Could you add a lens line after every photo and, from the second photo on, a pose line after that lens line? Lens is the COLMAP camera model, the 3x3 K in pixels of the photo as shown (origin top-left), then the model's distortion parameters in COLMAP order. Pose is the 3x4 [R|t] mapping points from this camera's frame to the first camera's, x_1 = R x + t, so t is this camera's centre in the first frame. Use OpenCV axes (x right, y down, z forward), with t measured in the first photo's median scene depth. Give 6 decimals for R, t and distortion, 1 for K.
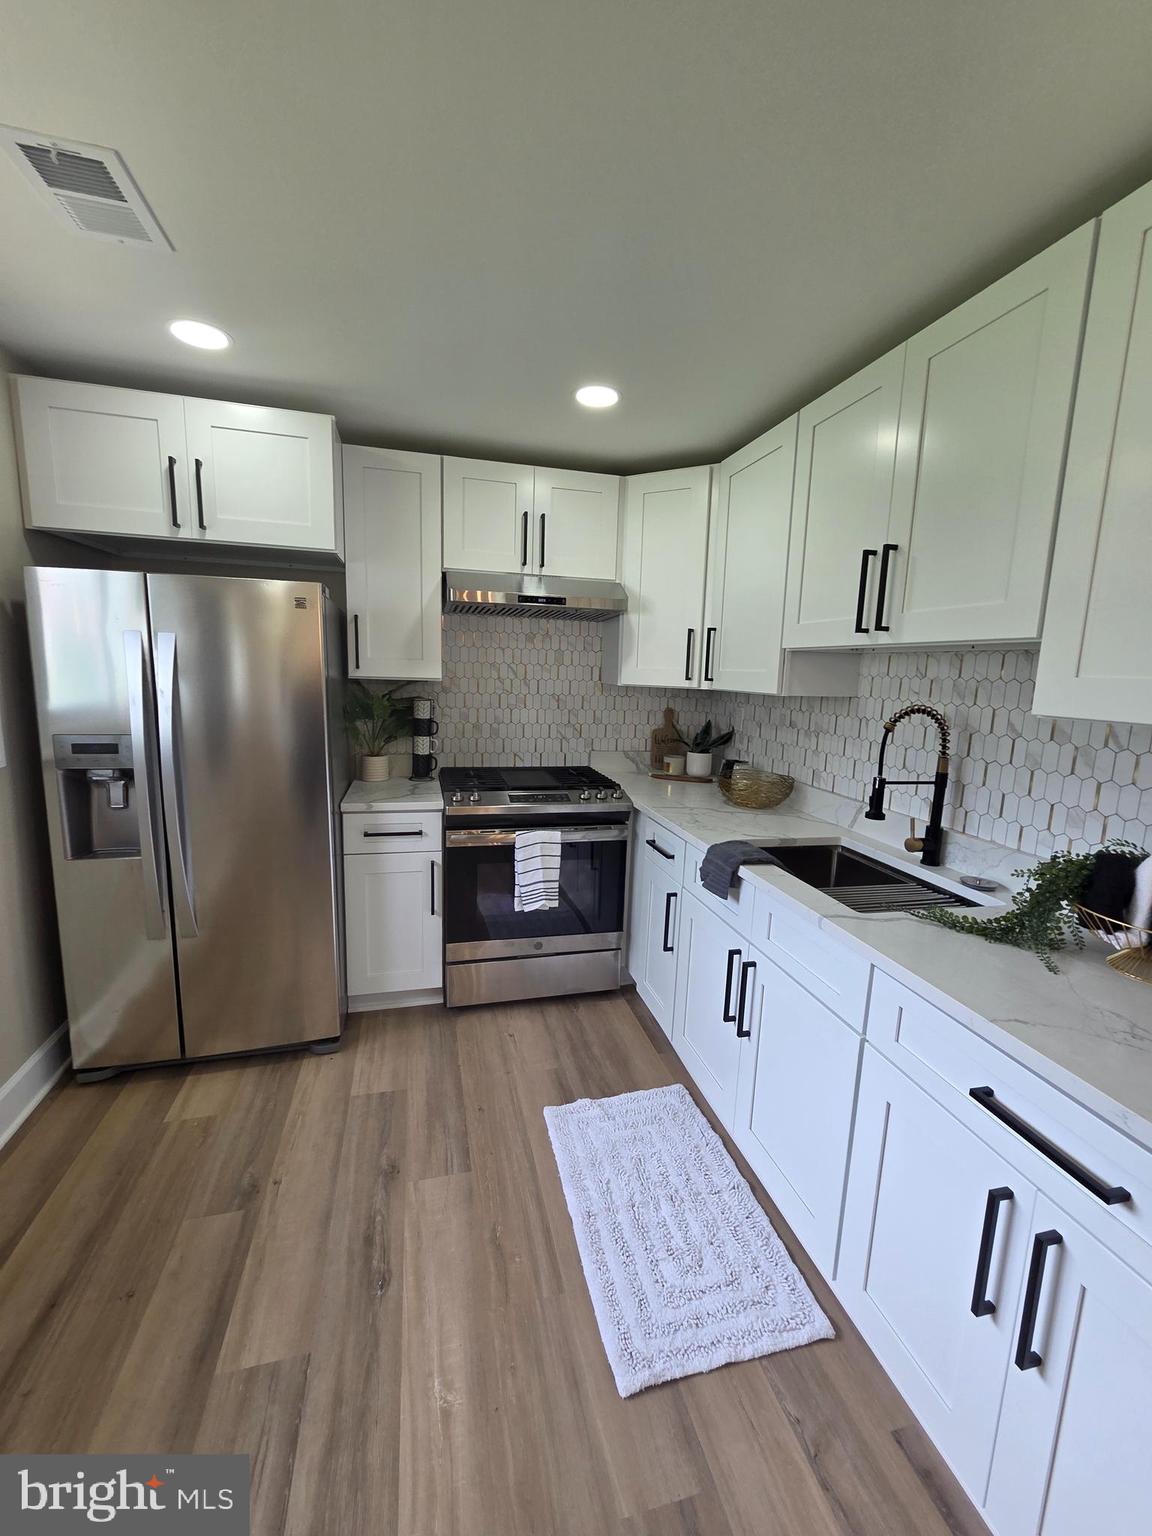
lens RADIAL K [[628.1, 0, 581.9], [0, 628.1, 769.4], [0, 0, 1]] dist [0.004302, -0.001261]
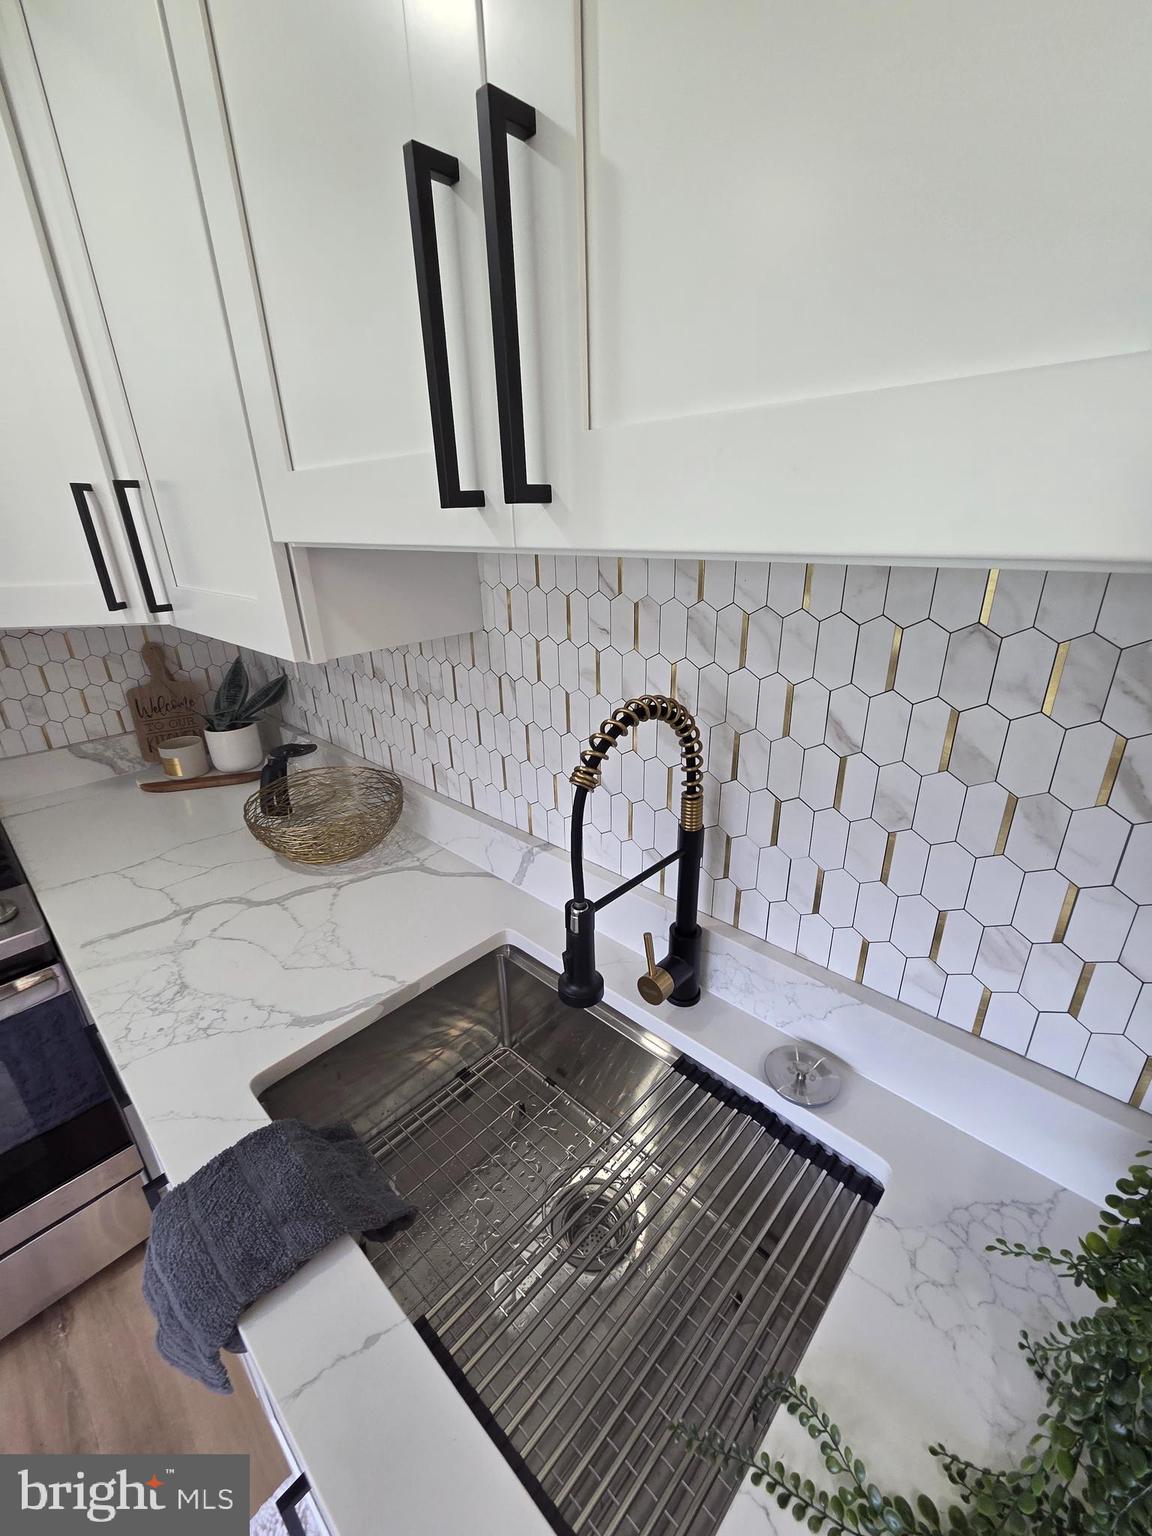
lens RADIAL K [[628.1, 0, 582.0], [0, 628.1, 769.0], [0, 0, 1]] dist [0.004302, -0.001261]
pose [[0.843370, -0.253016, 0.474035, 0.227464], [0.136844, 0.954248, 0.265867, -0.120393], [-0.519616, -0.159356, 0.839408, 0.498965]]
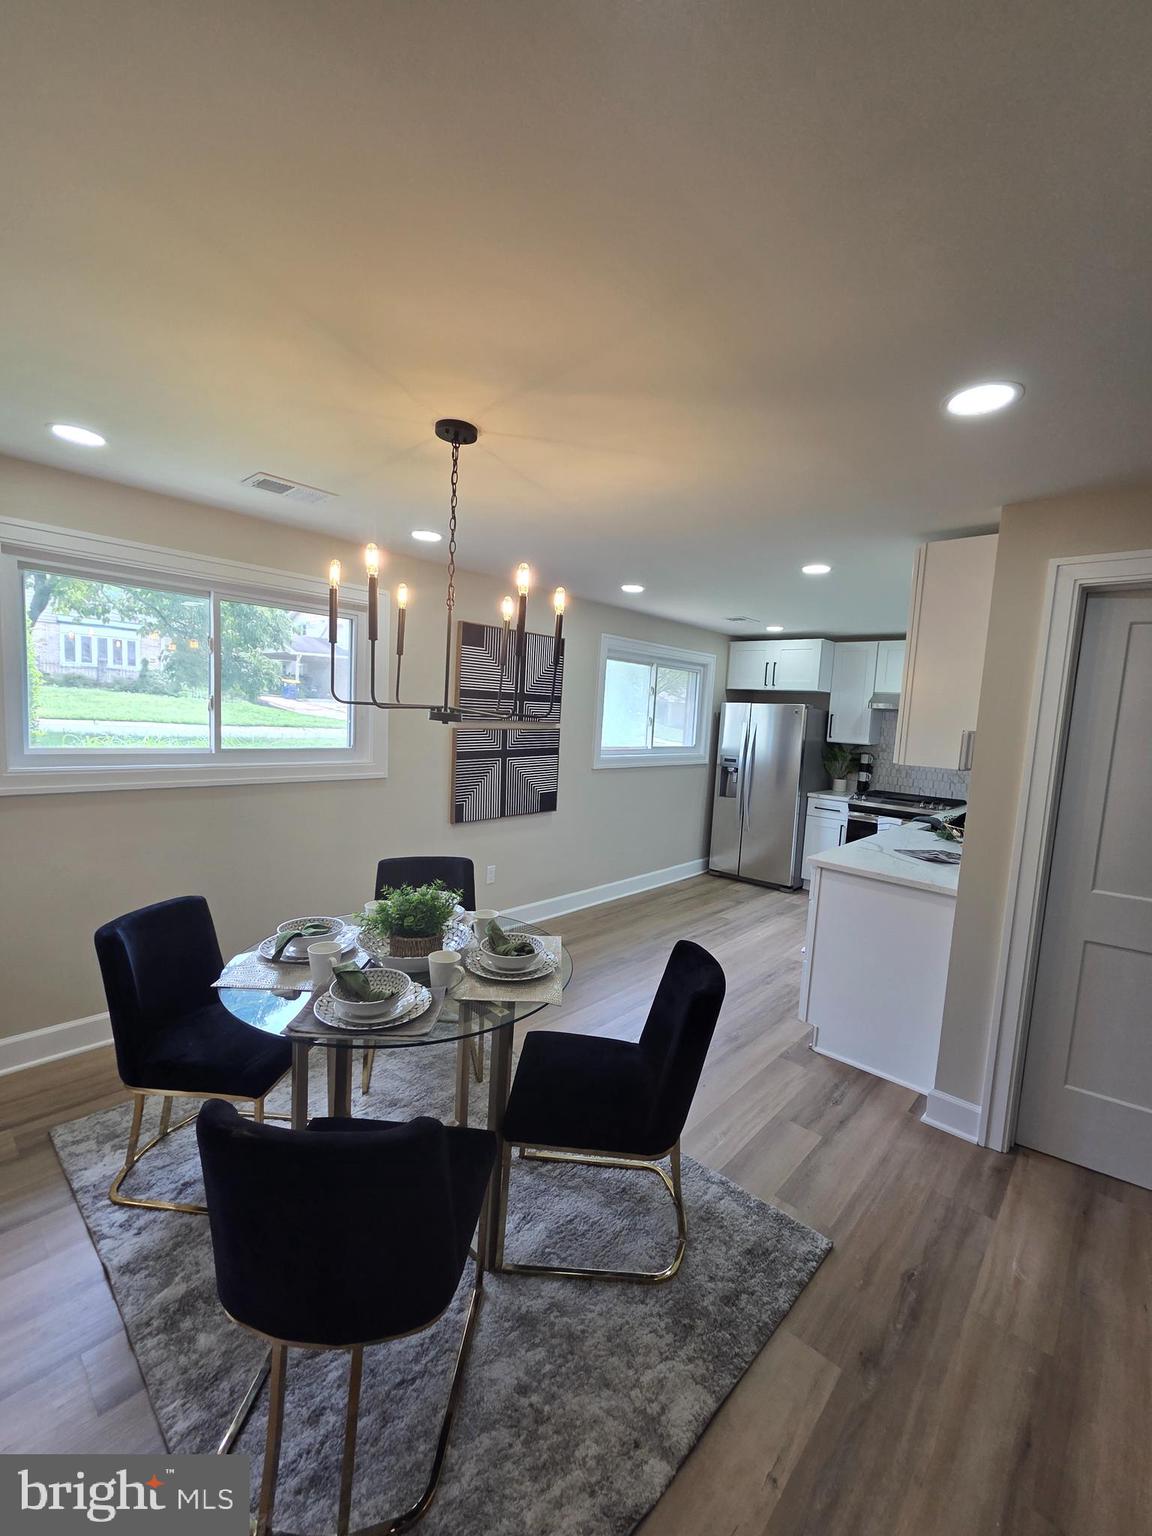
lens RADIAL K [[628.1, 0, 587.7], [0, 628.1, 778.0], [0, 0, 1]] dist [0.004302, -0.001261]
pose [[0.552018, 0.084331, -0.829557, 1.114474], [-0.166020, 0.986069, -0.010235, 0.159265], [0.817137, 0.143373, 0.558329, -1.011193]]
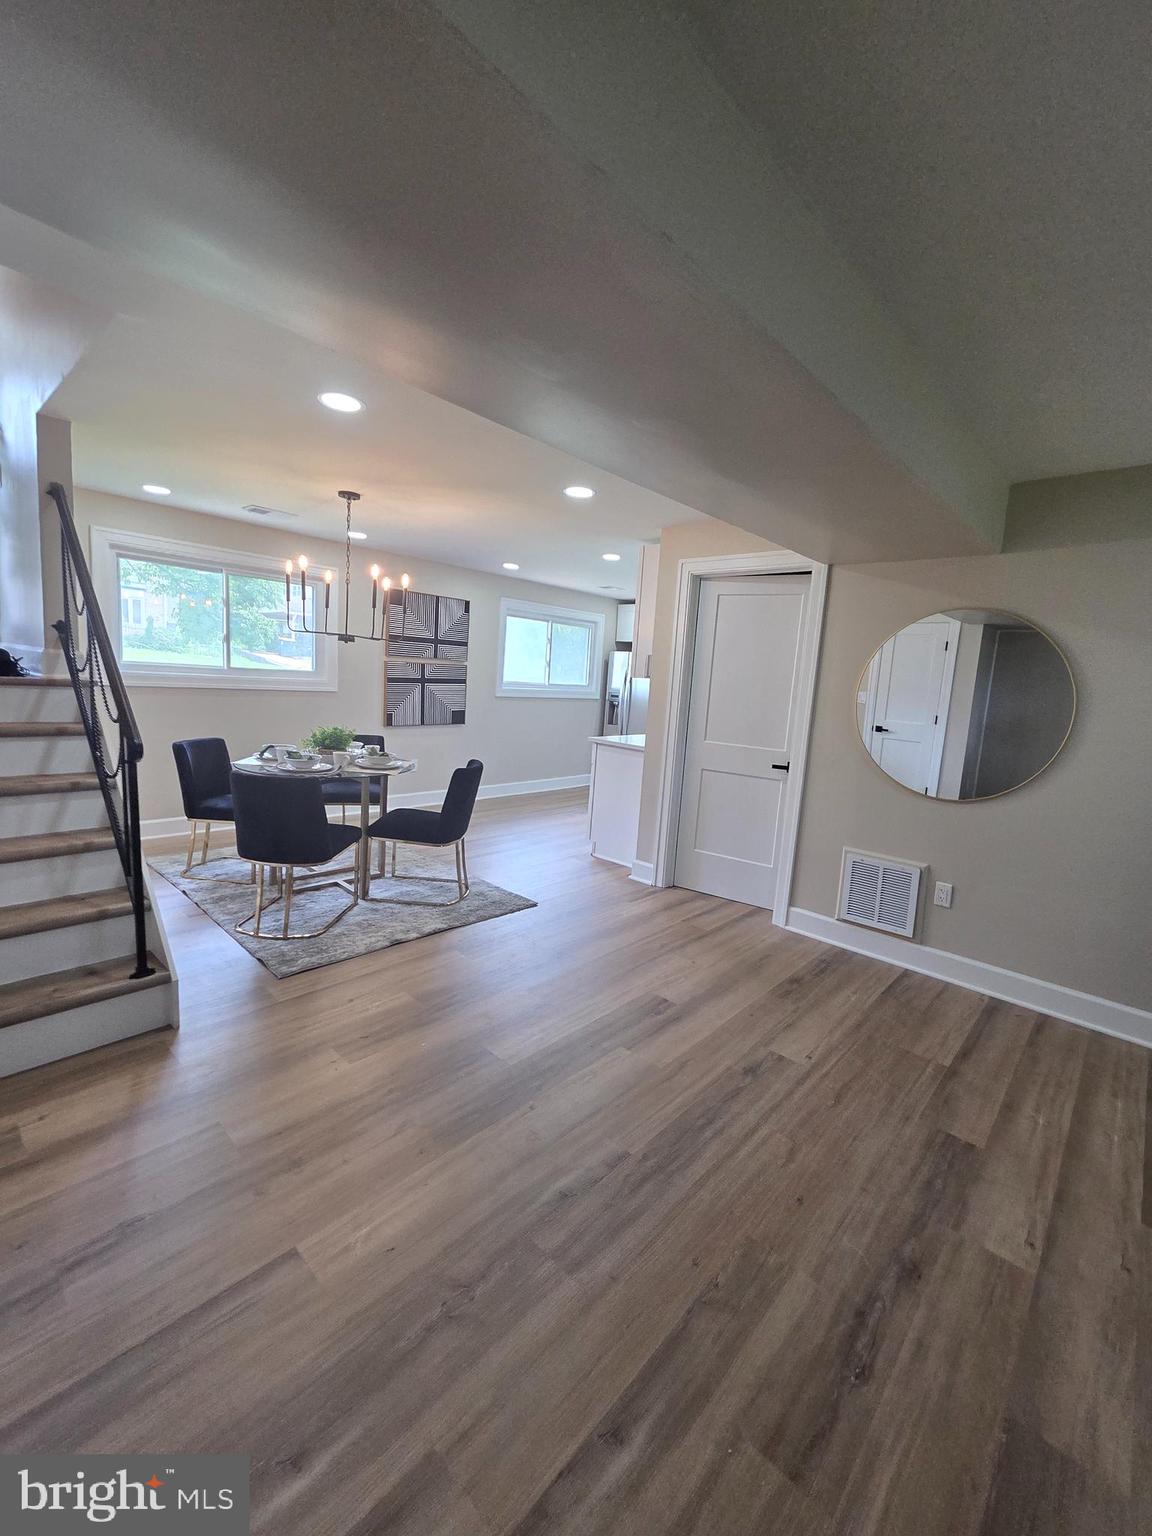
lens RADIAL K [[628.1, 0, 582.8], [0, 628.1, 765.3], [0, 0, 1]] dist [0.004302, -0.001261]
pose [[0.547899, 0.120129, -0.827874, 1.994710], [-0.176731, 0.983921, 0.025809, 0.267235], [0.817663, 0.132170, 0.560320, -1.080008]]
